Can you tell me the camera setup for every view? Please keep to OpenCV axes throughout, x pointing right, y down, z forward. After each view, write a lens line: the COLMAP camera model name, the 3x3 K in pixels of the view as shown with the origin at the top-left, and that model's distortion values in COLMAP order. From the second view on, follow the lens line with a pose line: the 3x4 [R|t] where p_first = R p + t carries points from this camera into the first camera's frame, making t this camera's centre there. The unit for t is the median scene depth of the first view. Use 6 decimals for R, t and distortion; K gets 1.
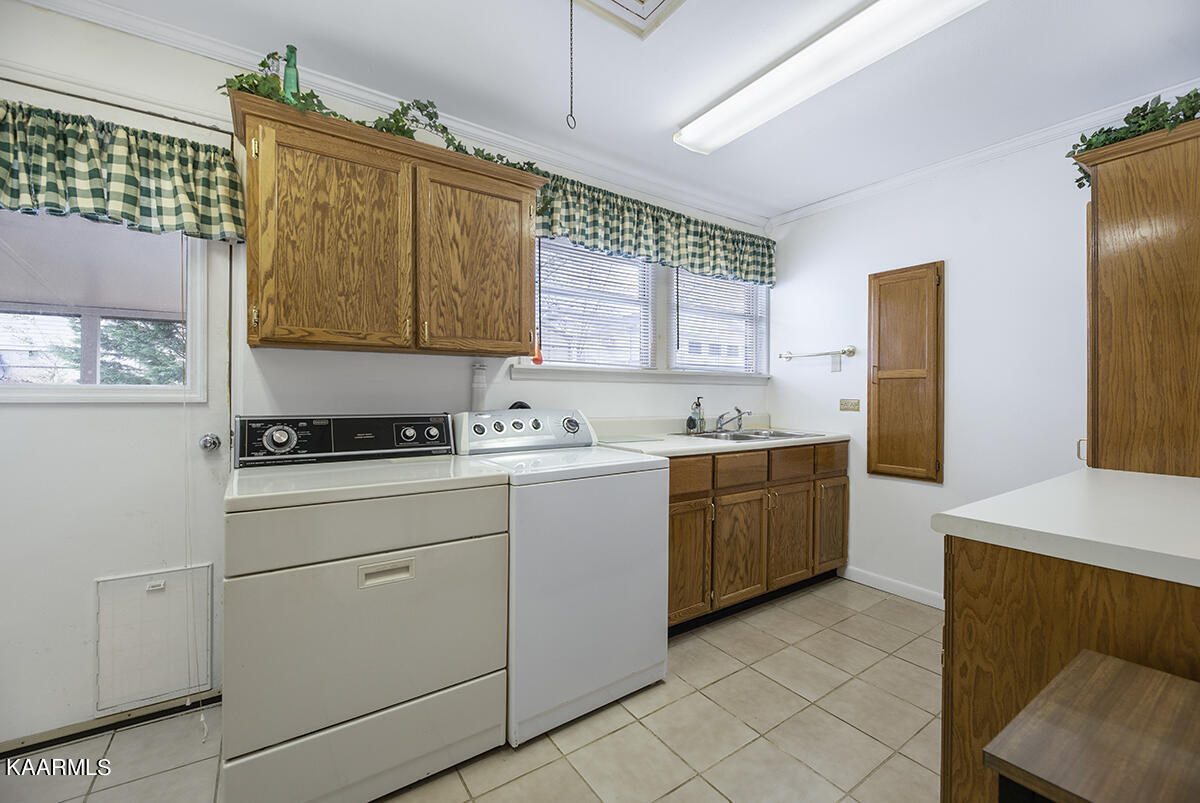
lens RADIAL K [[485.4, 0, 599.8], [0, 485.4, 393.7], [0, 0, 1]] dist [-0.002988, -0.000486]
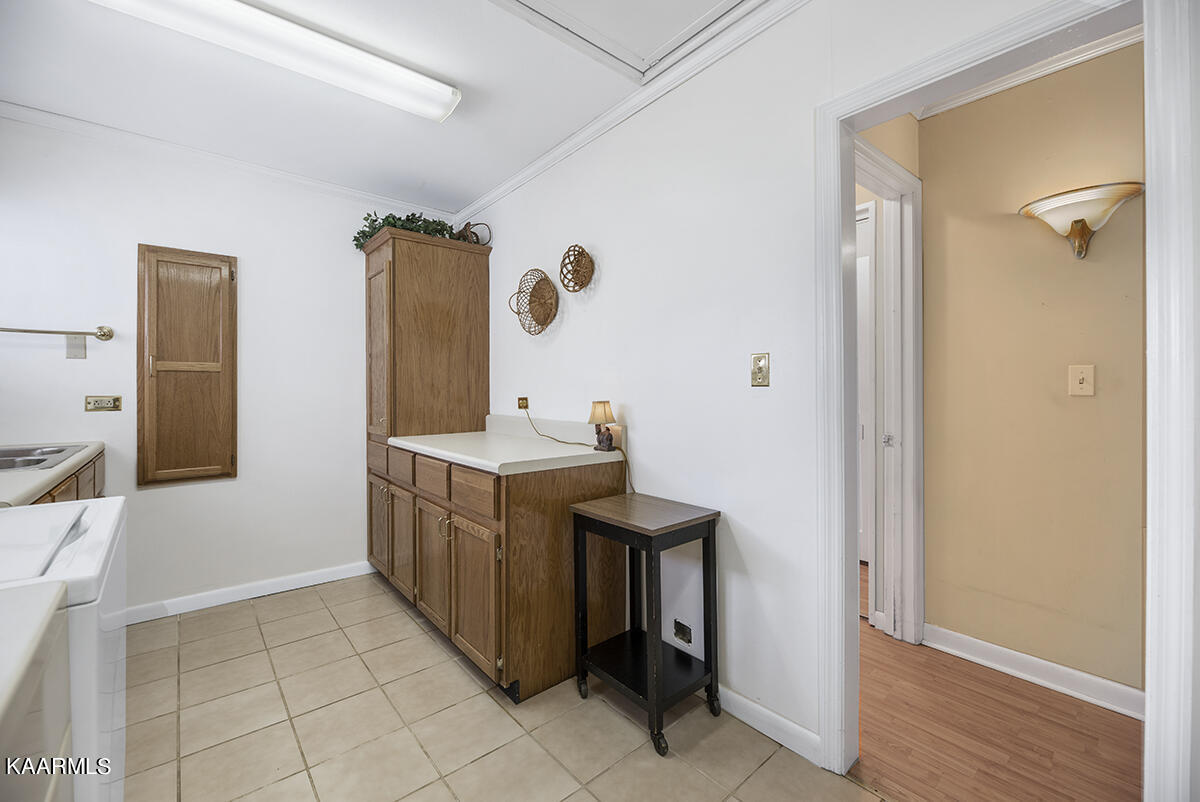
lens RADIAL K [[485.4, 0, 599.3], [0, 485.4, 396.3], [0, 0, 1]] dist [-0.002988, -0.000486]
pose [[-0.097652, -0.014915, 0.995109, -0.367189], [0.001247, 0.999885, 0.015109, 0.002045], [-0.995220, 0.002716, -0.097622, 0.336284]]
